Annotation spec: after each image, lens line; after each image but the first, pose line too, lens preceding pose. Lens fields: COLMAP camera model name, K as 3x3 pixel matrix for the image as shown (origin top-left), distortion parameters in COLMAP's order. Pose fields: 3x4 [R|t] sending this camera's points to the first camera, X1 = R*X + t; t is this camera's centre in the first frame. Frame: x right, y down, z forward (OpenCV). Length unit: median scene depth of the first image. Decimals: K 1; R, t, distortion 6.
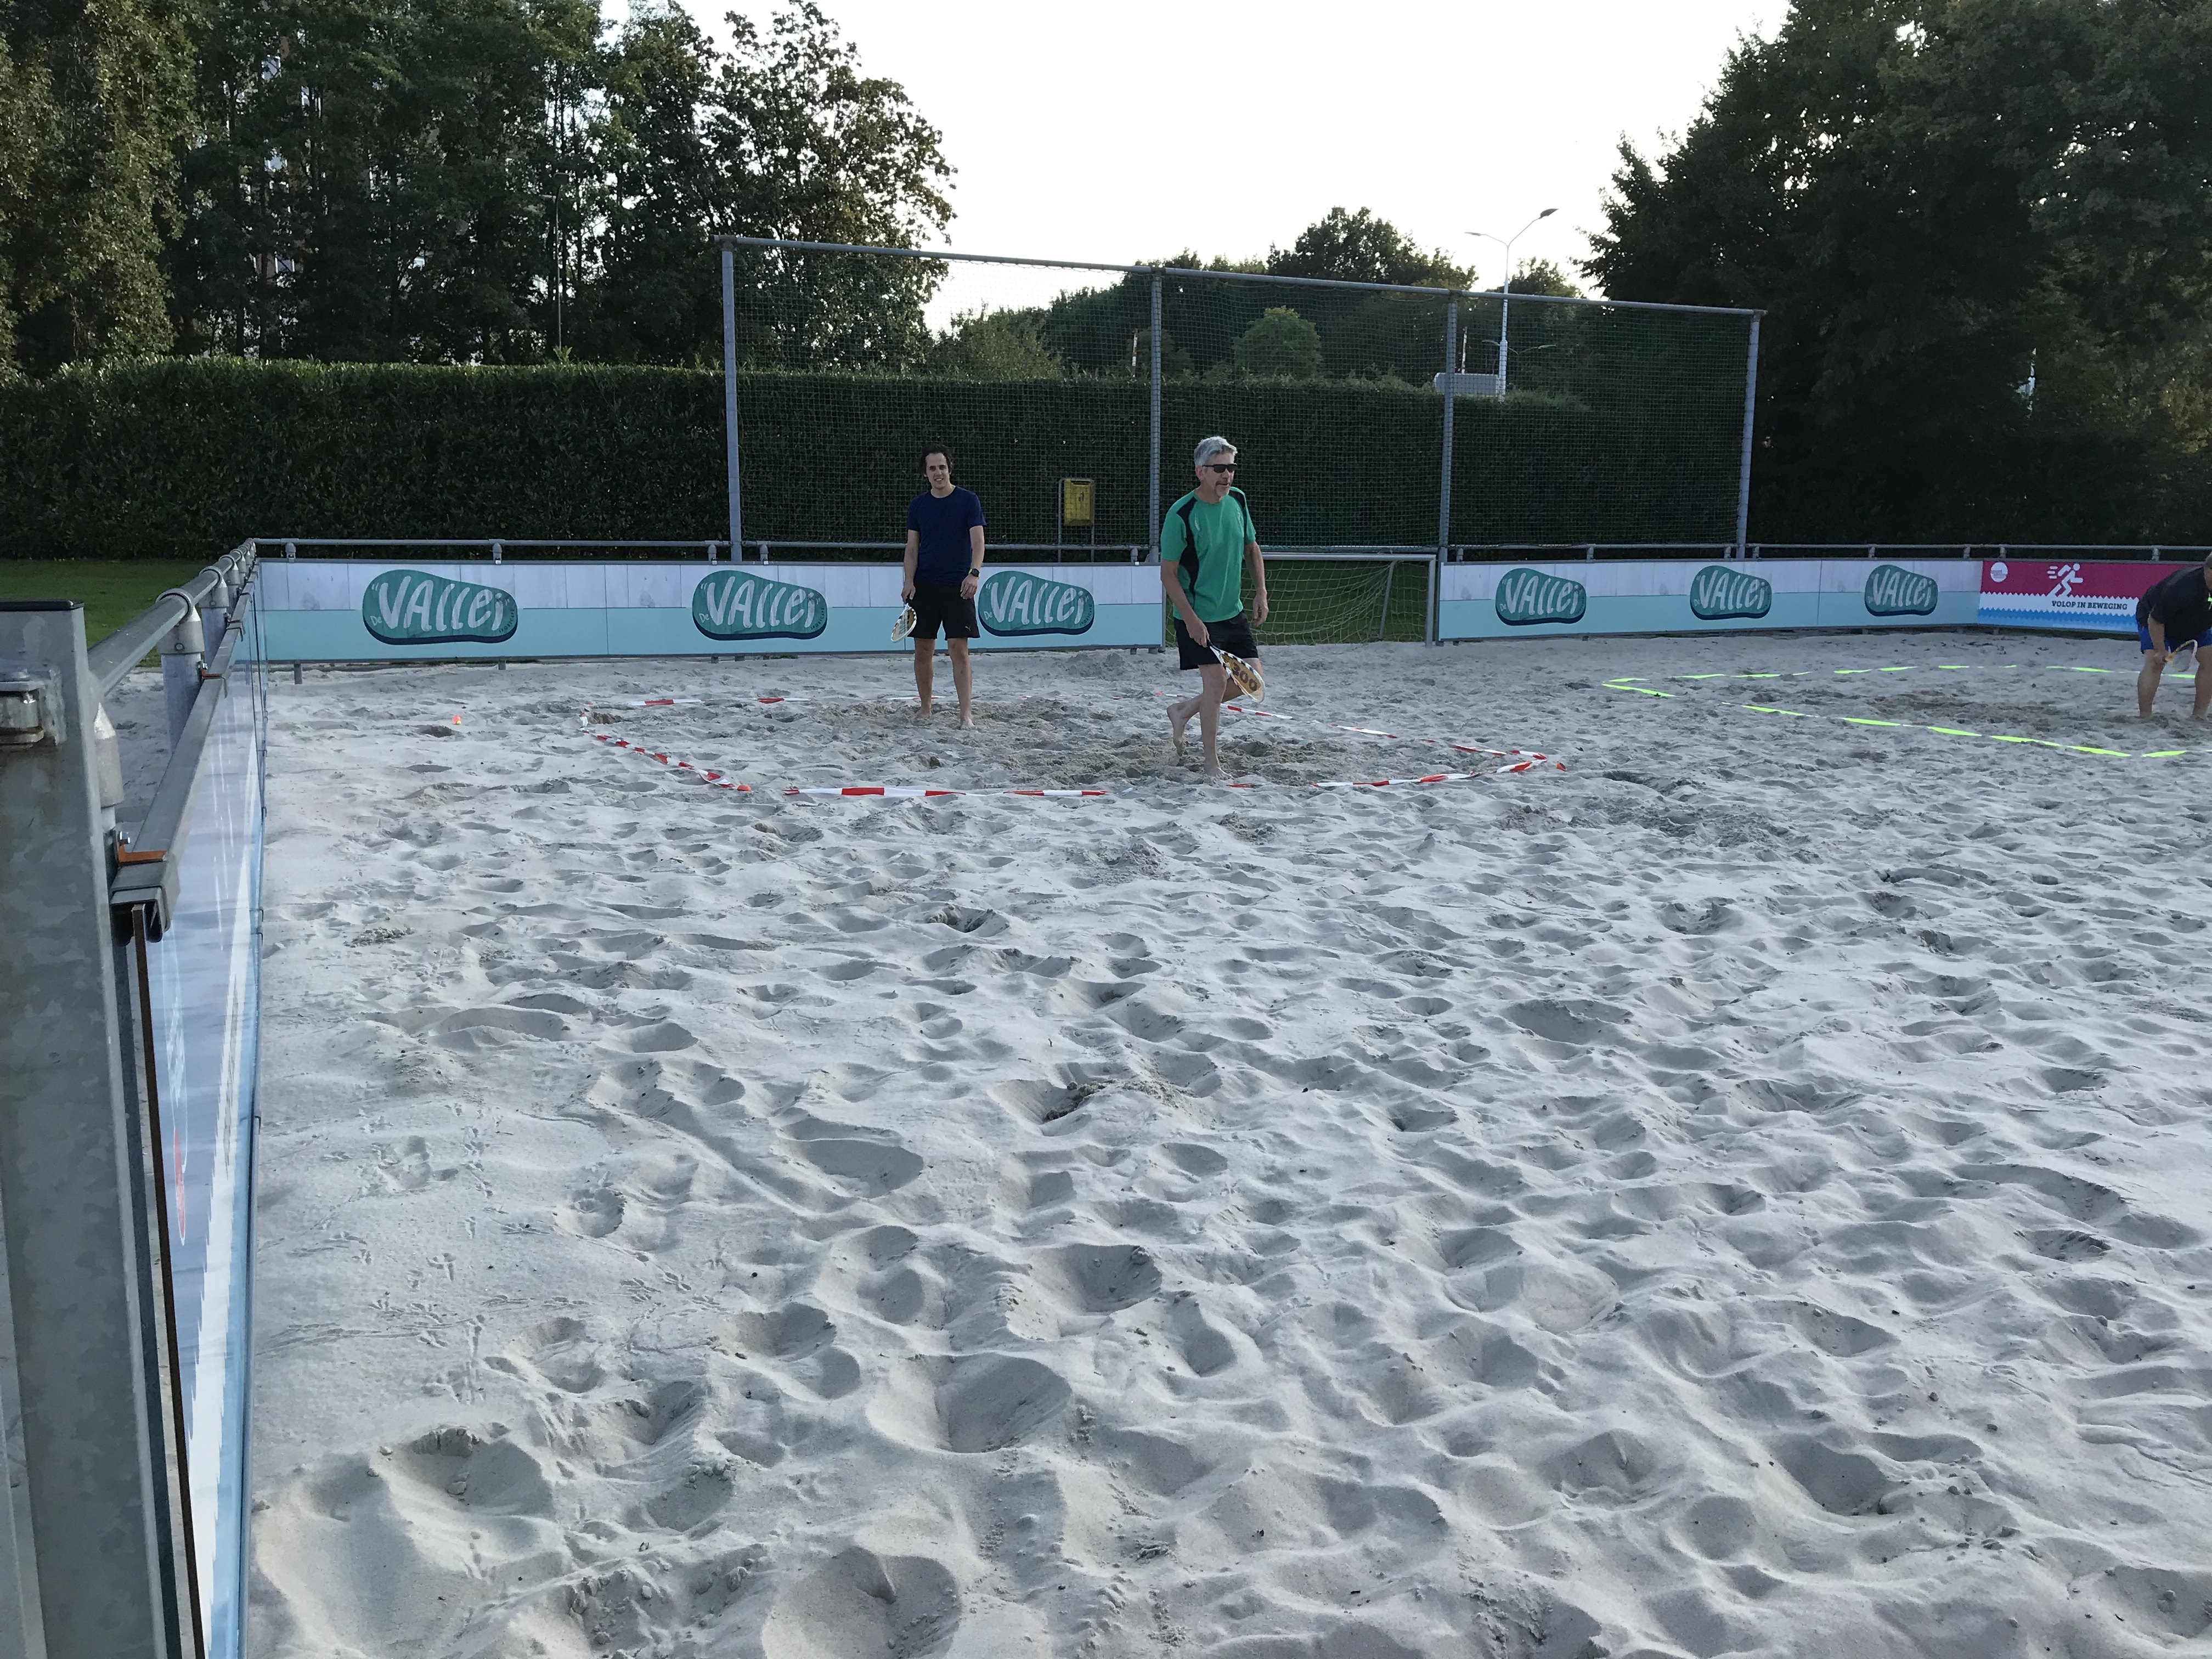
lens RADIAL K [[1800.4, 0, 1113.4], [0, 1800.4, 808.9], [0, 0, 1]] dist [0.101078, -0.287901]
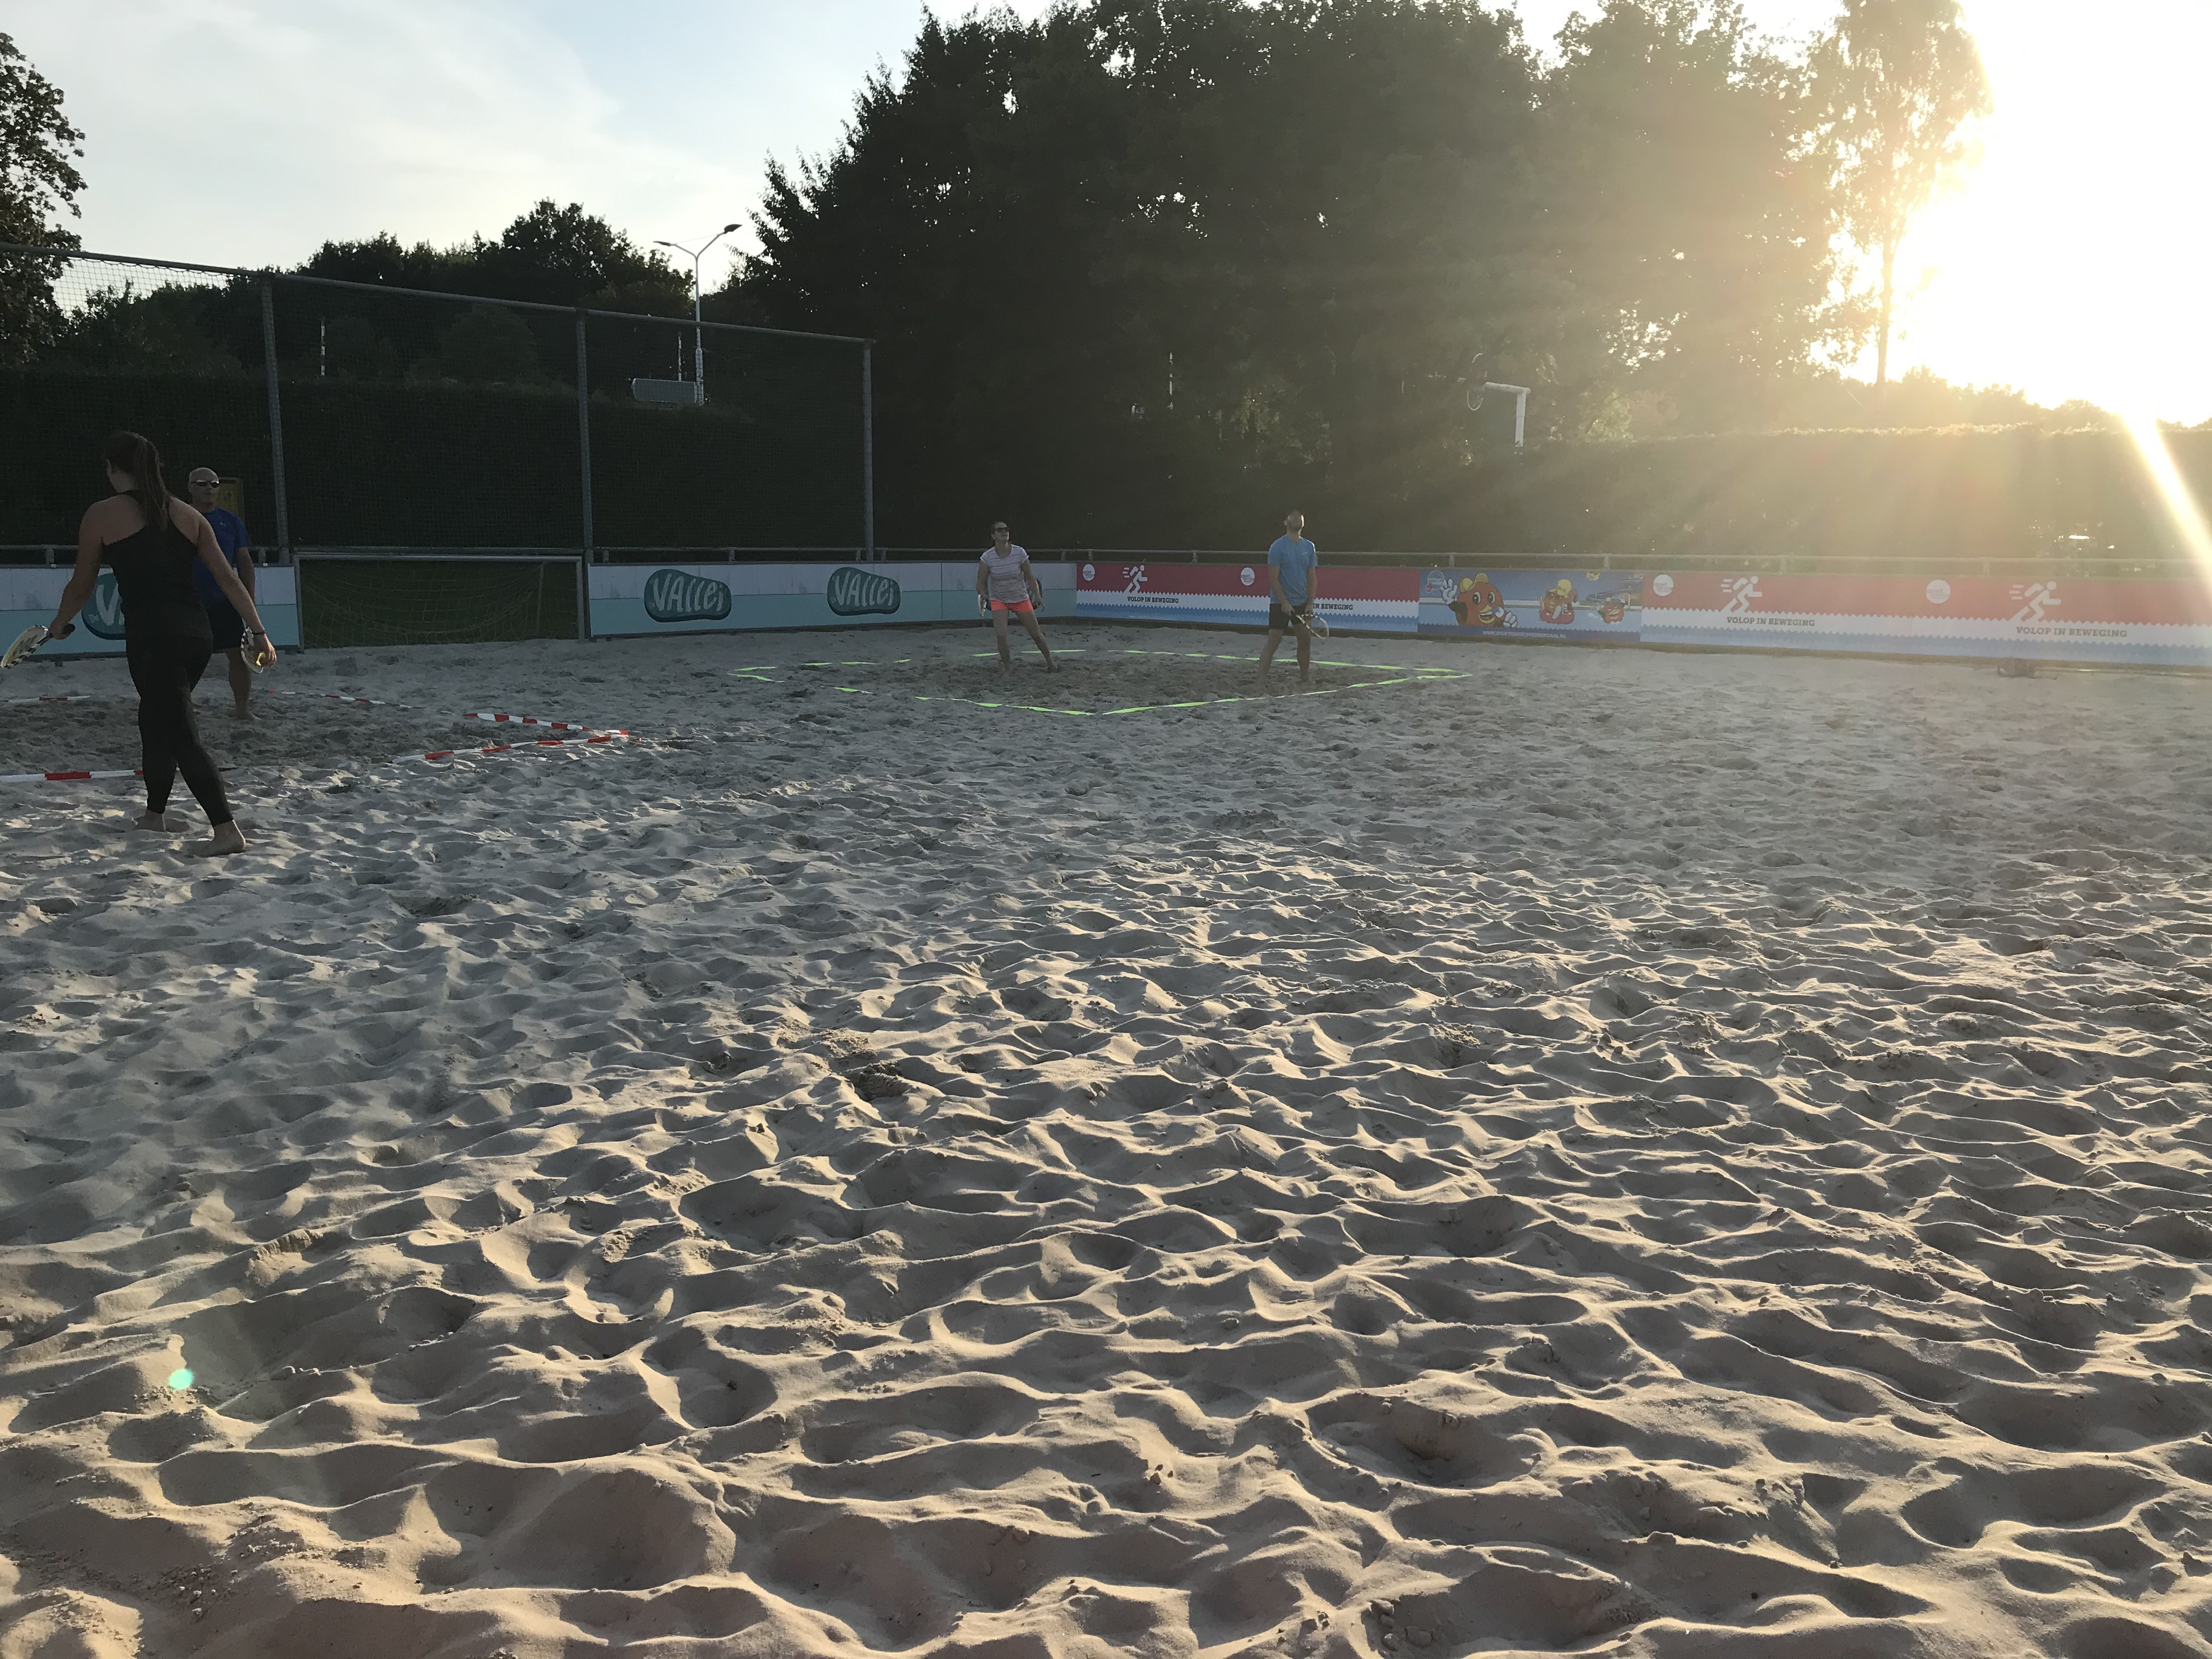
lens RADIAL K [[1805.0, 0, 1110.4], [0, 1805.0, 818.4], [0, 0, 1]] dist [0.041975, -0.051524]
pose [[0.921015, -0.059656, 0.384931, 0.066802], [0.058175, 0.998186, 0.015504, 0.021425], [-0.385158, 0.008114, 0.922815, -0.147577]]
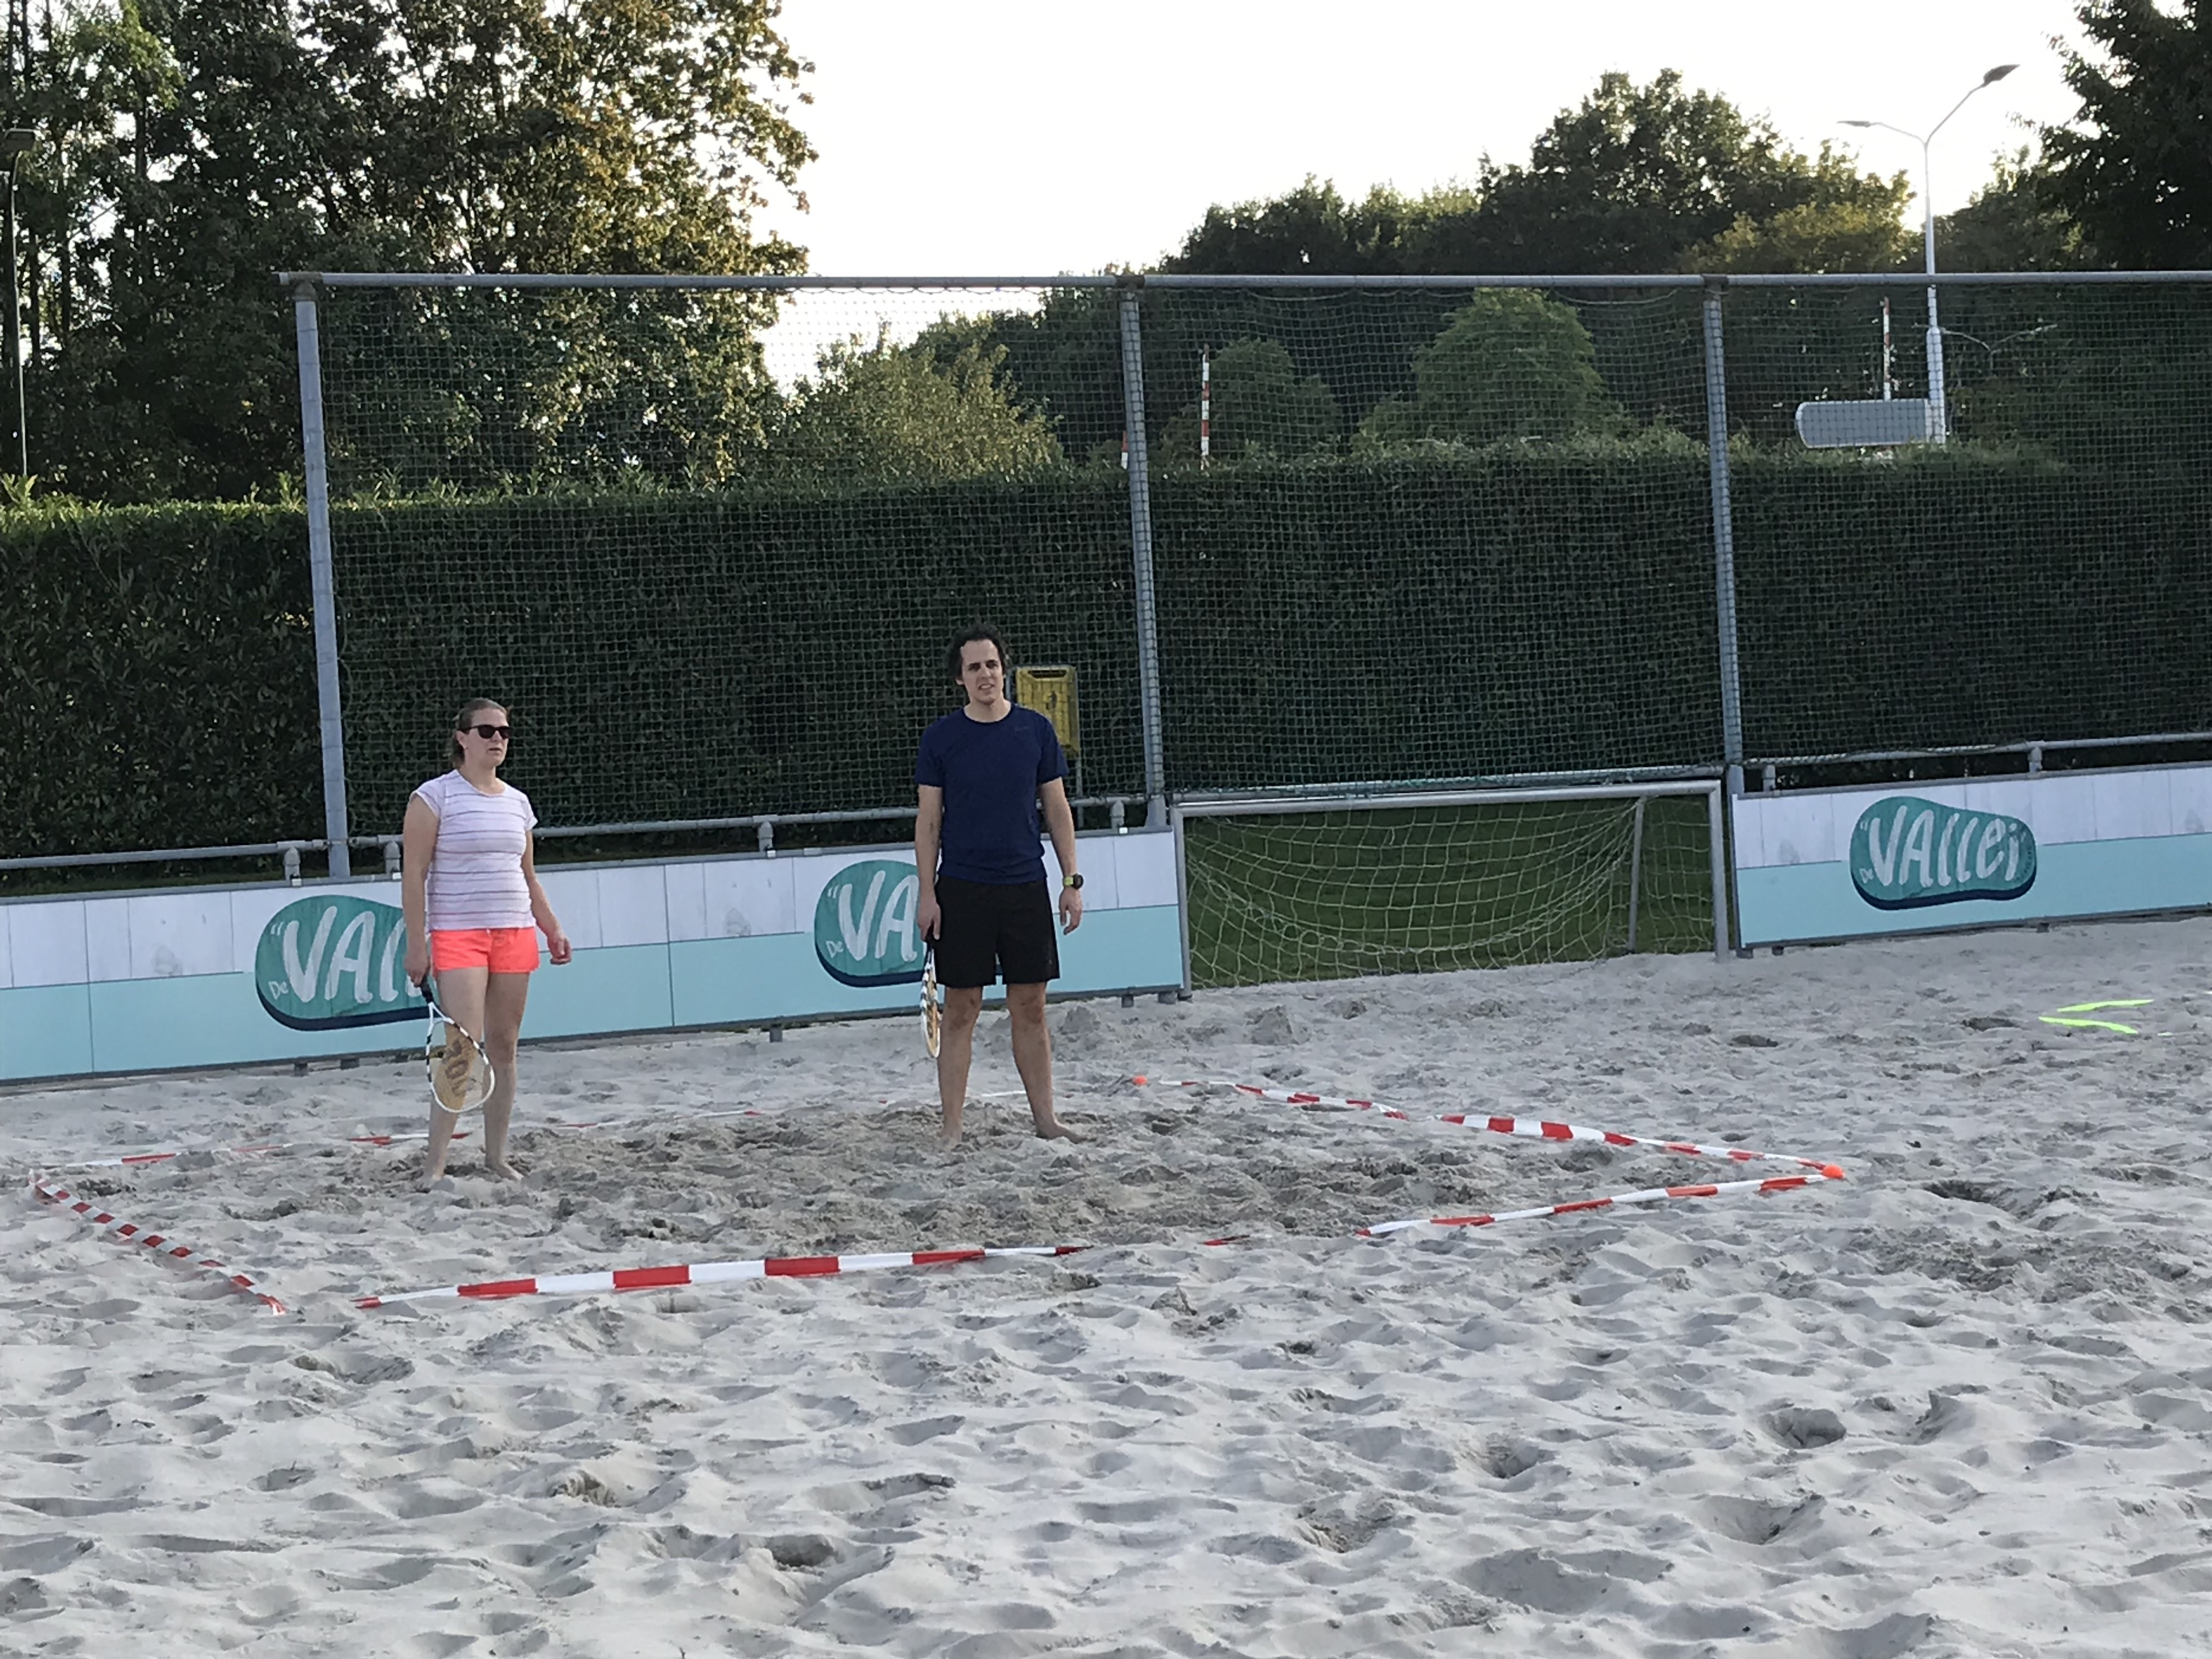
lens RADIAL K [[3855.4, 0, 1115.2], [0, 3855.4, 796.7], [0, 0, 1]] dist [0.241838, -1.149796]
pose [[0.997879, -0.059402, -0.026634, 0.055605], [0.055068, 0.988435, -0.141294, 0.012203], [0.034719, 0.139527, 0.989609, -0.119376]]
